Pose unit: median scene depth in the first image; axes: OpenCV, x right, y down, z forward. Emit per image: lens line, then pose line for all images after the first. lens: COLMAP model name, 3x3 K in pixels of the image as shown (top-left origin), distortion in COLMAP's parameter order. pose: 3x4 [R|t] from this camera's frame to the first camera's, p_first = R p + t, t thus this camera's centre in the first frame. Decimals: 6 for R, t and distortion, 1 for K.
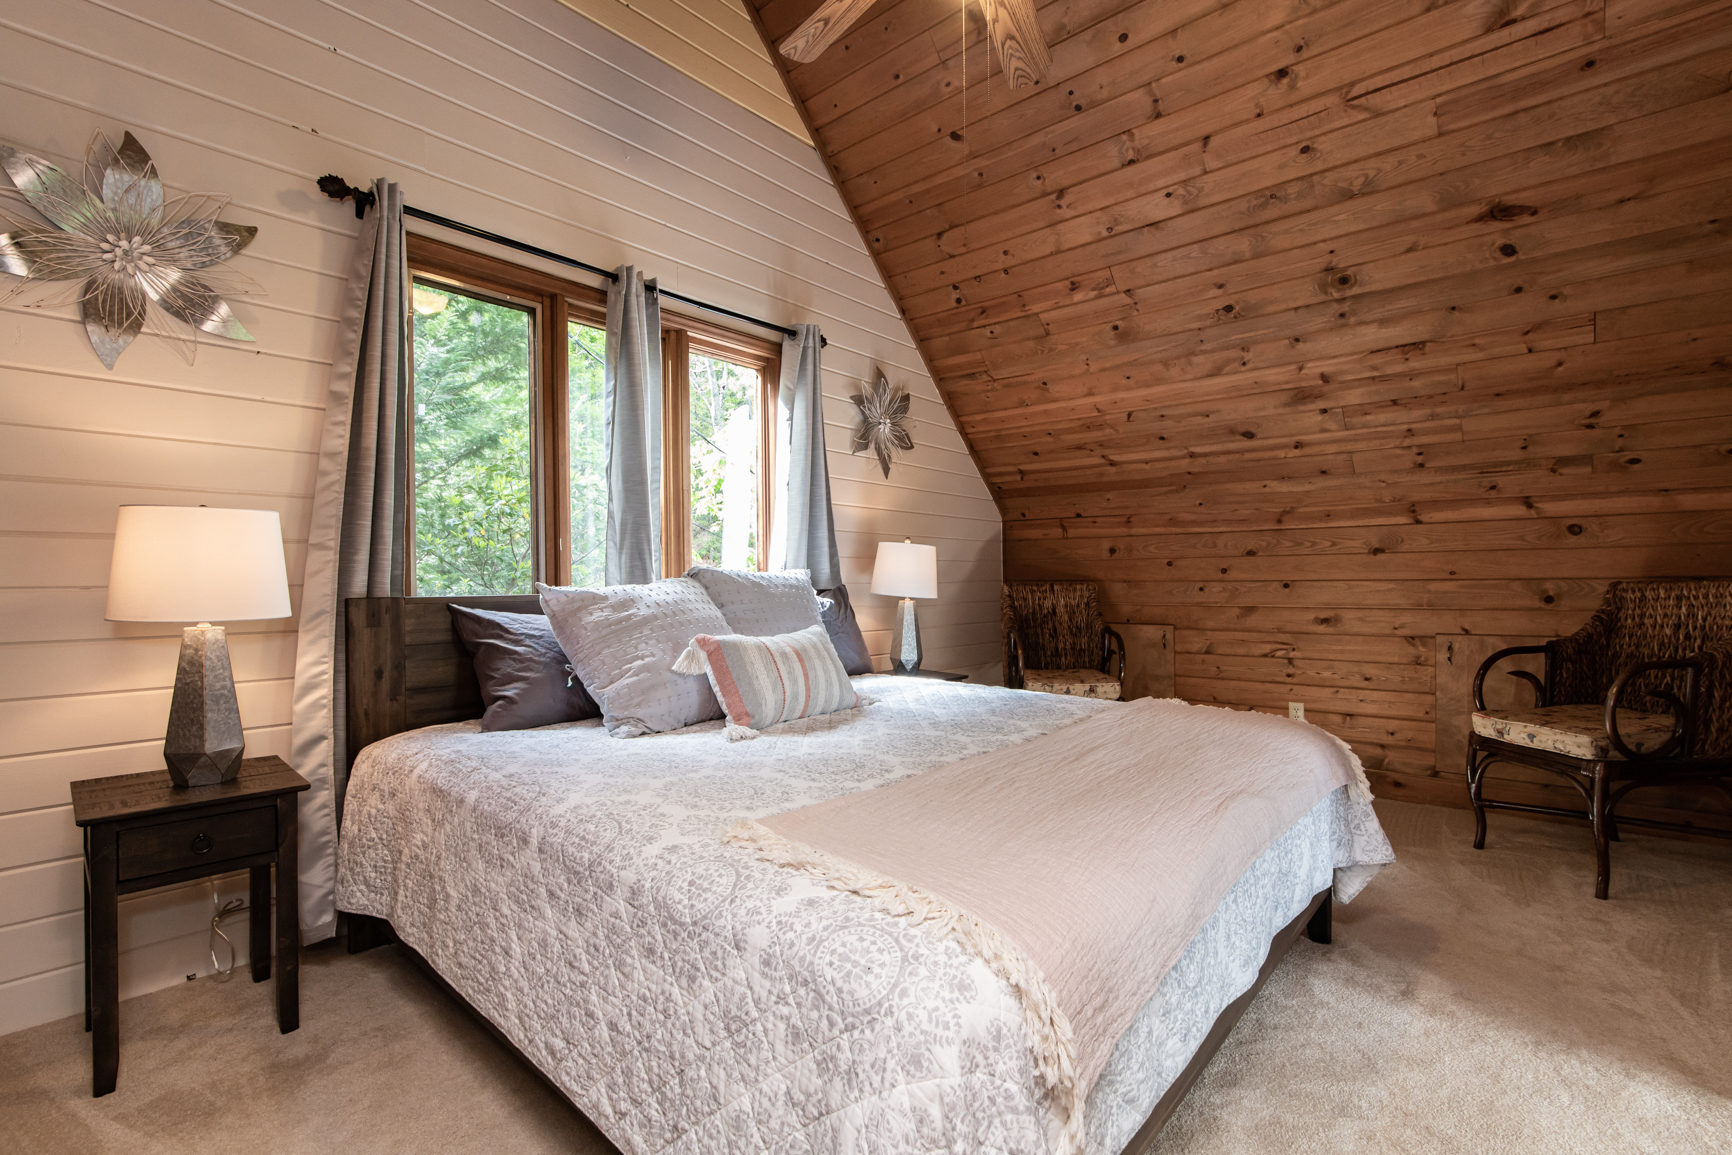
lens RADIAL K [[780.3, 0, 875.0], [0, 780.3, 580.3], [0, 0, 1]] dist [0.000012, -0.000461]
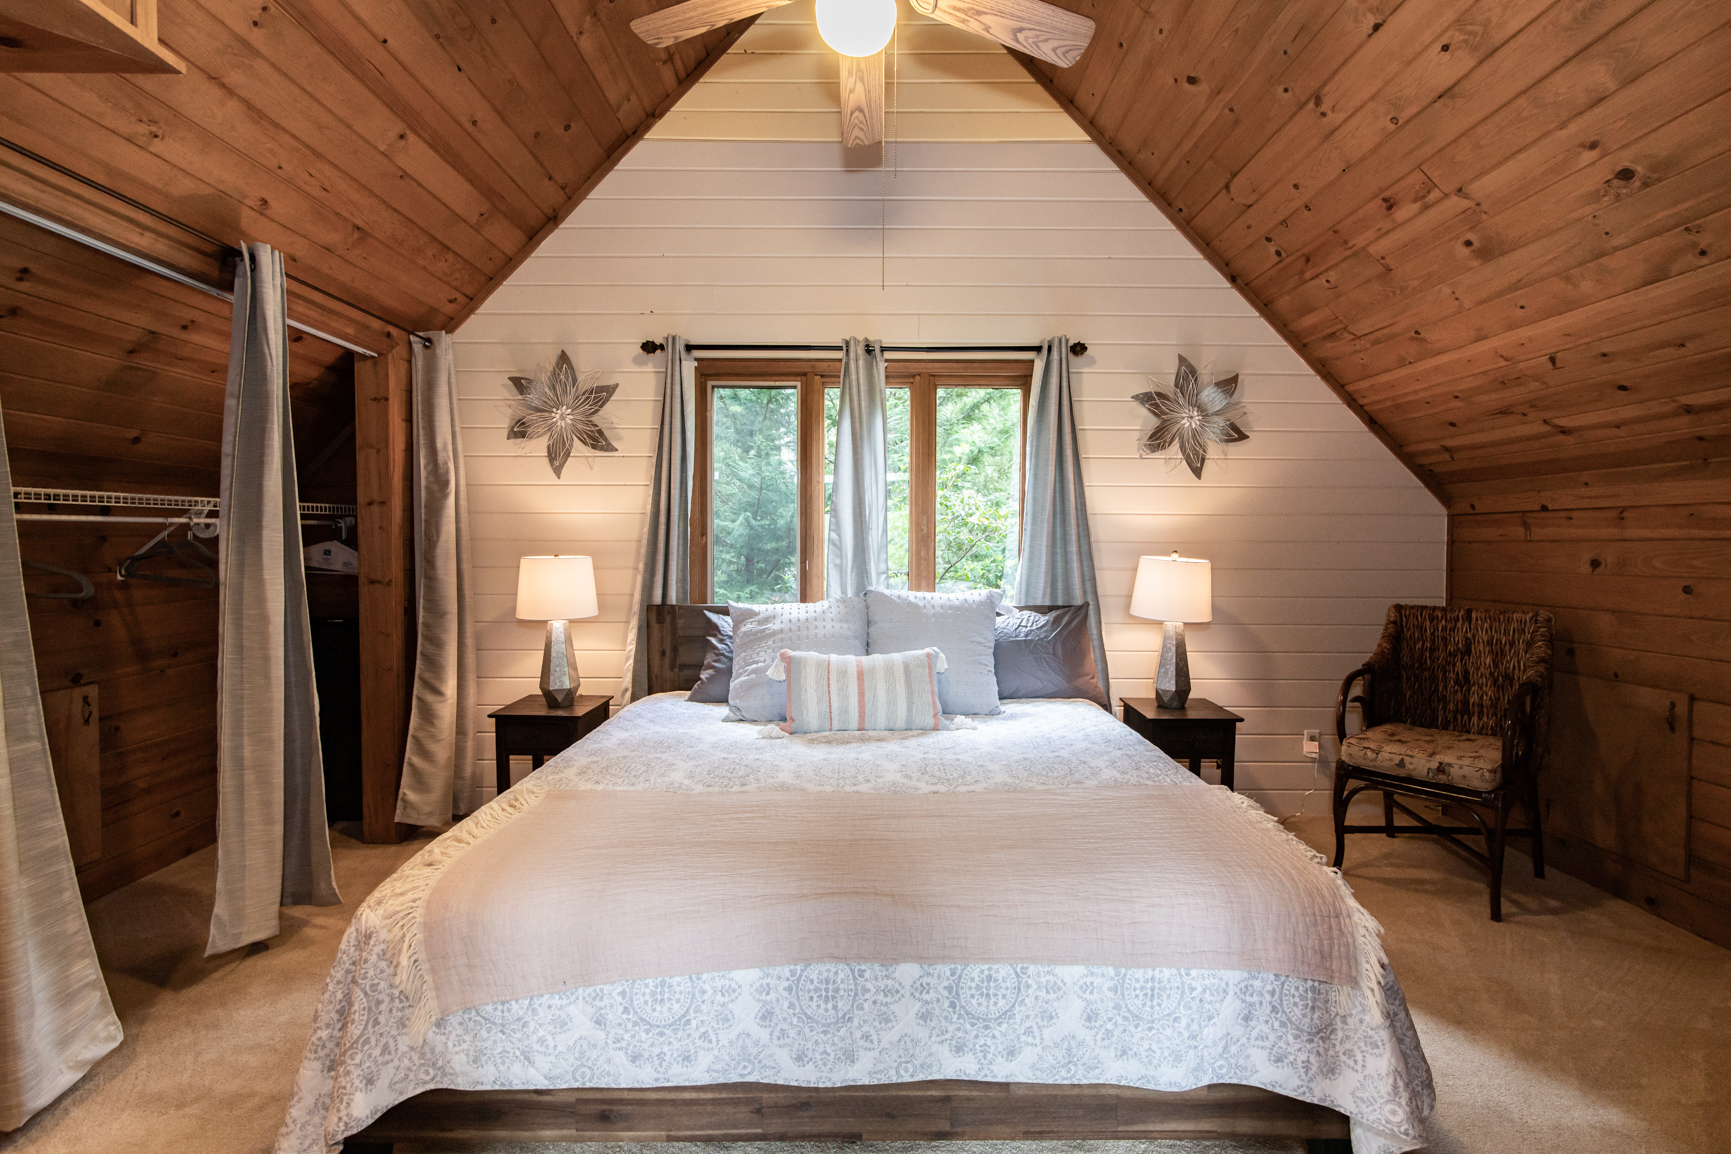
lens RADIAL K [[779.8, 0, 872.9], [0, 779.8, 567.6], [0, 0, 1]] dist [0.000012, -0.000461]
pose [[0.659707, 0.024498, -0.751124, 0.450893], [-0.007536, 0.999634, 0.025984, -0.053205], [0.751485, -0.011482, 0.659650, 0.155097]]
